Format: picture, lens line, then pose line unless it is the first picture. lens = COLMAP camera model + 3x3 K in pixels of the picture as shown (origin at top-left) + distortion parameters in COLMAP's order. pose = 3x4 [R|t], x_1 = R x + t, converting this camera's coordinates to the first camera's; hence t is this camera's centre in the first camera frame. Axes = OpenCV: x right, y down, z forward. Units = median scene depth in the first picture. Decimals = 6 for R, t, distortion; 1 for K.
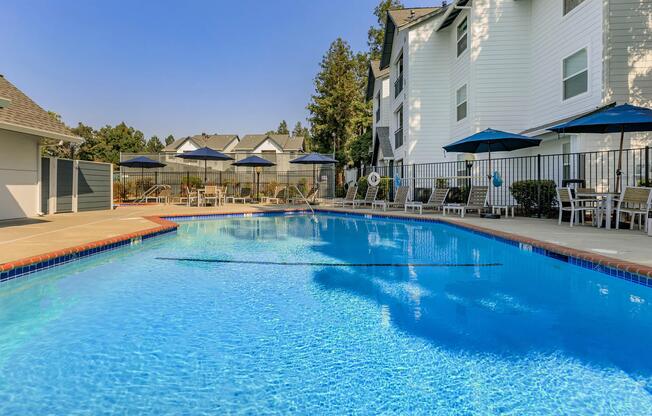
lens RADIAL K [[324.2, 0, 319.7], [0, 324.2, 189.3], [0, 0, 1]] dist [0.002914, 0.000822]
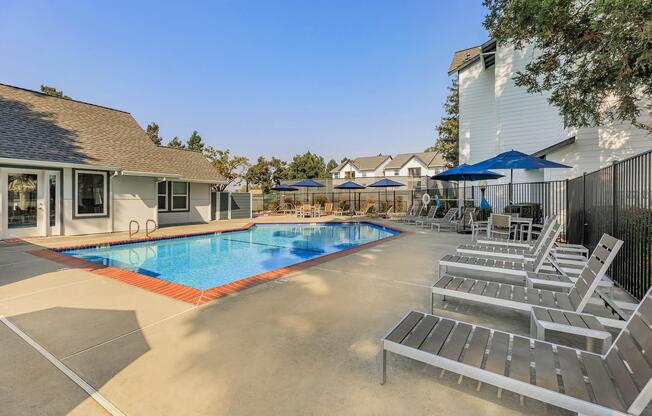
lens RADIAL K [[309.2, 0, 346.2], [0, 309.2, 196.4], [0, 0, 1]] dist [0.013473, 0.001365]
pose [[0.885048, -0.002067, -0.465494, 0.378341], [-0.003134, 0.999941, -0.010399, -0.025524], [0.465488, 0.010663, 0.884990, -0.159847]]
